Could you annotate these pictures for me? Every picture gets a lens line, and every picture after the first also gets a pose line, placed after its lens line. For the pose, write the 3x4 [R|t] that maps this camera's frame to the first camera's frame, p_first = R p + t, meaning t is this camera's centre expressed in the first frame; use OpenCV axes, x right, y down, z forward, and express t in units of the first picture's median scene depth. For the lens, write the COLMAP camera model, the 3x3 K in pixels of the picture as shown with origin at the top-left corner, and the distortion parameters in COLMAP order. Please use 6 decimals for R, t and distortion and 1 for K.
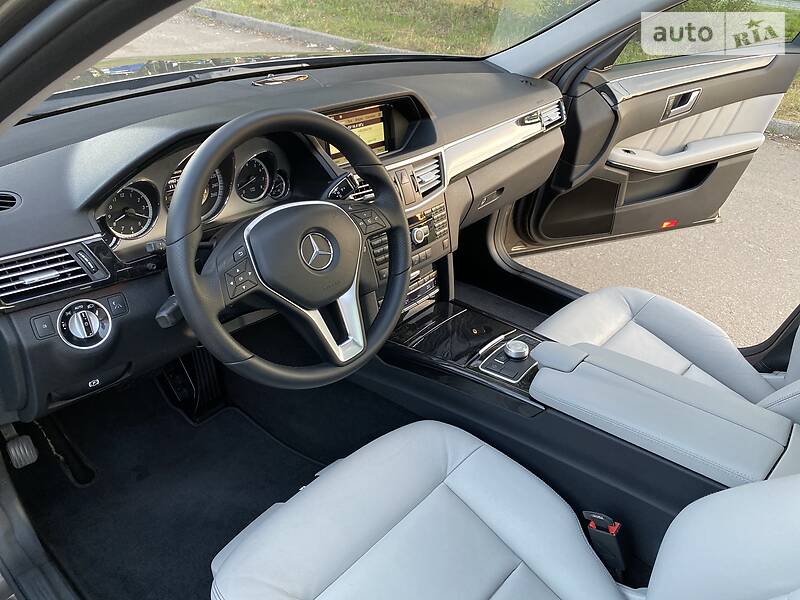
lens RADIAL K [[615.3, 0, 402.4], [0, 615.3, 297.9], [0, 0, 1]] dist [0.008961, -0.005099]
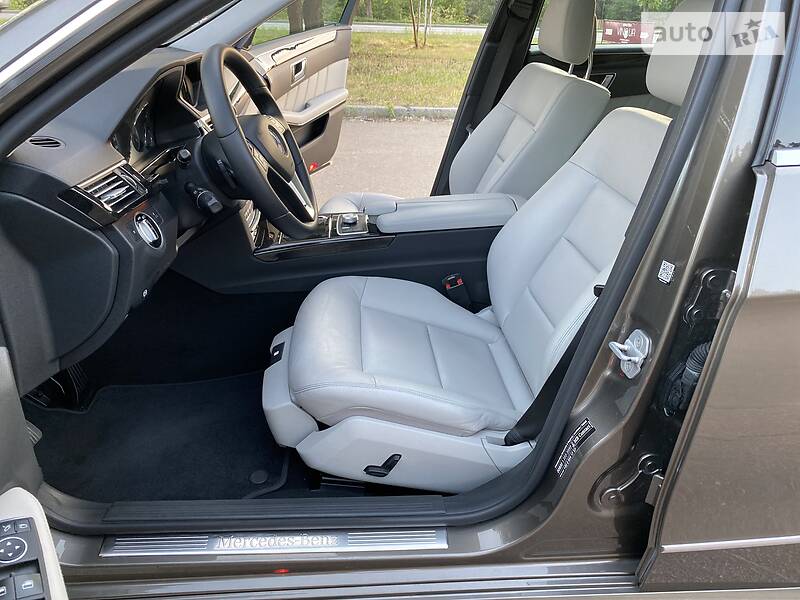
lens RADIAL K [[621.3, 0, 397.7], [0, 621.3, 297.4], [0, 0, 1]] dist [0.042442, -0.093197]
pose [[0.709929, -0.336589, 0.618634, -0.647458], [0.361789, 0.927935, 0.089695, 0.154113], [-0.604243, 0.160138, 0.780543, -0.152790]]
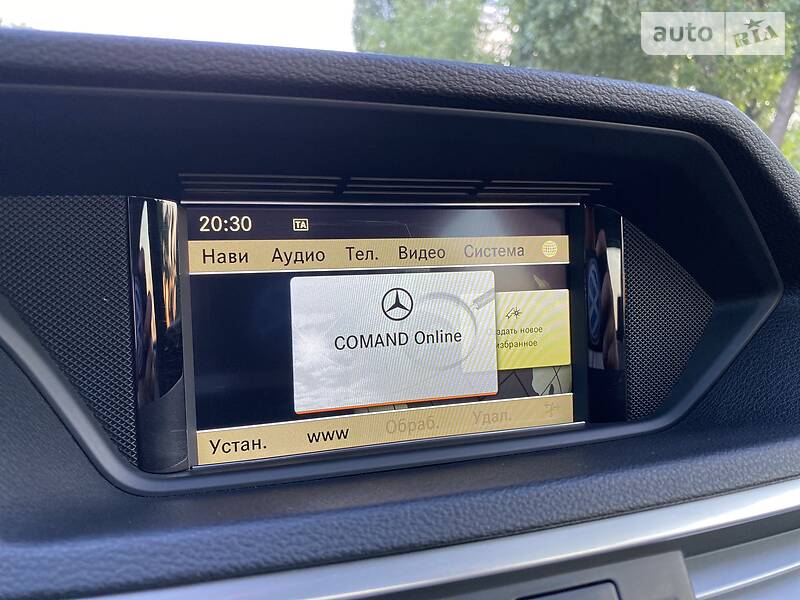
lens RADIAL K [[609.7, 0, 400.0], [0, 609.7, 300.0], [0, 0, 1]] dist [0.008633, -0.002697]
pose [[0.854950, 0.048836, -0.516407, 0.028151], [-0.230576, 0.927572, -0.294016, -0.212457], [0.464646, 0.370440, 0.804288, 0.832848]]
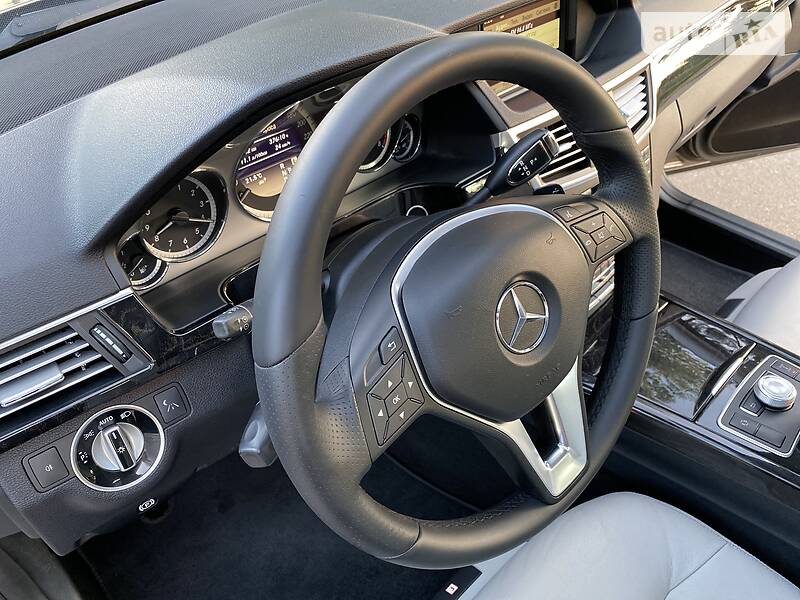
lens RADIAL K [[621.3, 0, 397.7], [0, 621.3, 297.4], [0, 0, 1]] dist [0.042442, -0.093197]
pose [[0.994394, 0.002819, -0.105704, -0.130974], [0.017246, 0.981936, 0.188425, -0.134034], [0.104325, -0.189192, 0.976382, 0.324697]]
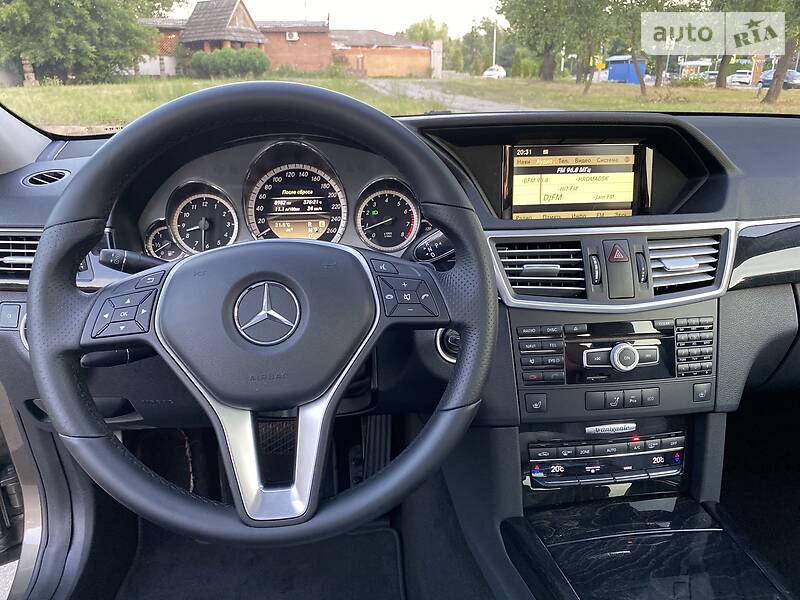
lens RADIAL K [[615.3, 0, 402.4], [0, 615.3, 297.9], [0, 0, 1]] dist [0.008961, -0.005099]
pose [[0.737832, 0.174663, -0.651995, 0.230199], [-0.300649, 0.949870, -0.085769, -0.043935], [0.604330, 0.259305, 0.753357, 0.440335]]
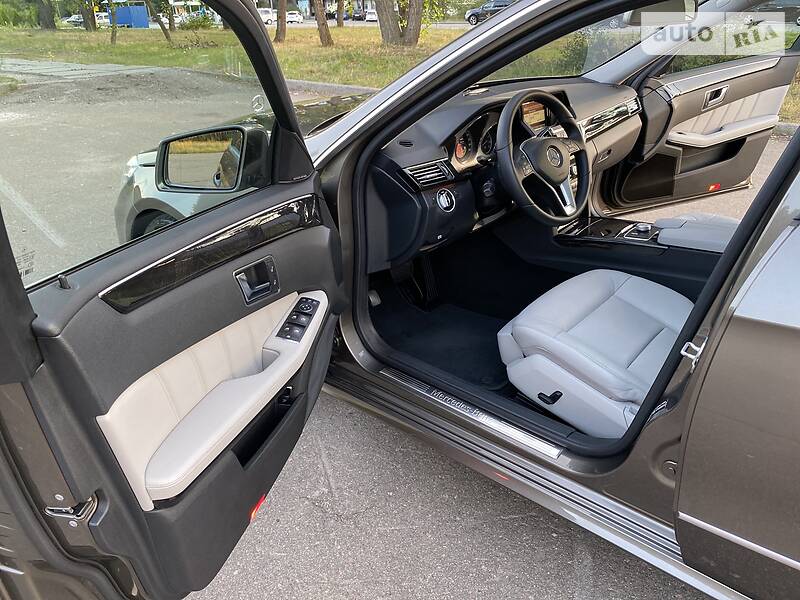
lens RADIAL K [[615.3, 0, 402.4], [0, 615.3, 297.9], [0, 0, 1]] dist [0.008961, -0.005099]
pose [[0.996476, -0.072624, -0.041958, -0.398415], [0.069090, 0.994373, -0.080301, 0.347561], [0.047554, 0.077119, 0.995887, -0.683006]]
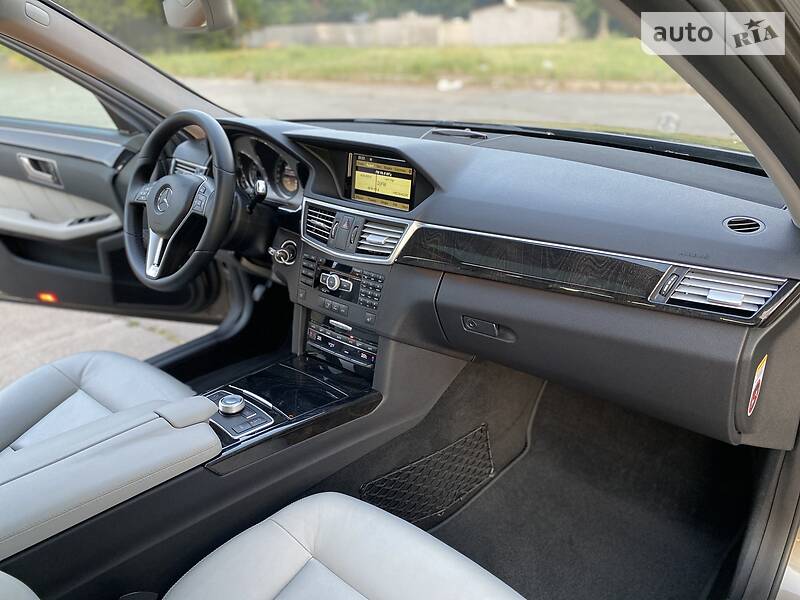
lens RADIAL K [[615.3, 0, 402.4], [0, 615.3, 297.9], [0, 0, 1]] dist [0.008961, -0.005099]
pose [[-0.004657, 0.343462, -0.939155, 0.951897], [-0.485802, 0.820115, 0.302336, -0.429828], [0.874056, 0.457652, 0.163036, 0.944644]]
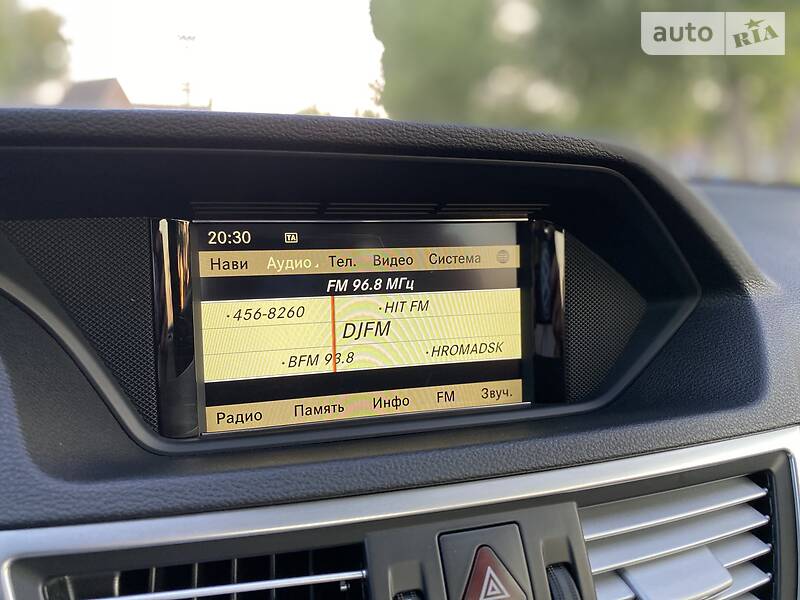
lens RADIAL K [[599.9, 0, 400.0], [0, 599.9, 300.0], [0, 0, 1]] dist [0.056150, -0.095865]
pose [[0.841830, 0.072336, -0.534874, 0.060691], [-0.246428, 0.933174, -0.261647, -0.211385], [0.480204, 0.352070, 0.803399, 0.807571]]
